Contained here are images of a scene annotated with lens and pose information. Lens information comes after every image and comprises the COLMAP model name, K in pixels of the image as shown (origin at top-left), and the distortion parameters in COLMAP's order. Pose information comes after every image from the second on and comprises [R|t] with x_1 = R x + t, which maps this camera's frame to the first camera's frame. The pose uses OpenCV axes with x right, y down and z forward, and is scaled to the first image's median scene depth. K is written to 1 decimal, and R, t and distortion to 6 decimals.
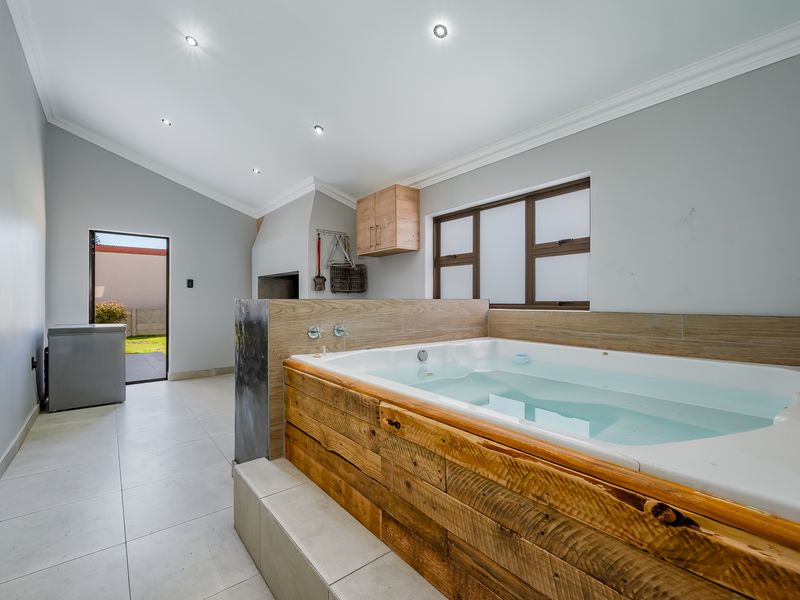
lens RADIAL K [[367.7, 0, 401.1], [0, 367.7, 302.5], [0, 0, 1]] dist [-0.000262, -0.000112]
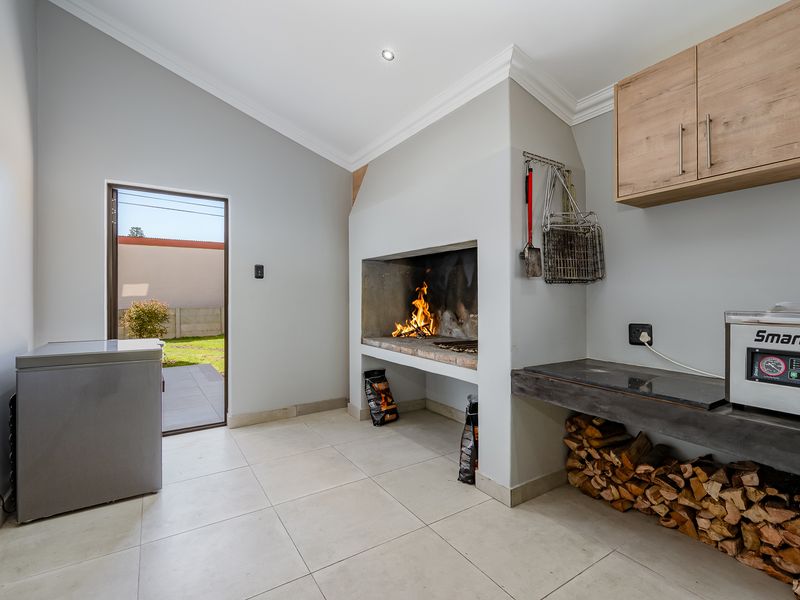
lens RADIAL K [[393.5, 0, 400.0], [0, 393.5, 300.0], [0, 0, 1]] dist [-0.001397, 0.000394]
pose [[0.993448, -0.003308, -0.114234, -0.272373], [0.003543, 0.999992, 0.001855, -0.004164], [0.114227, -0.002248, 0.993452, 0.378997]]
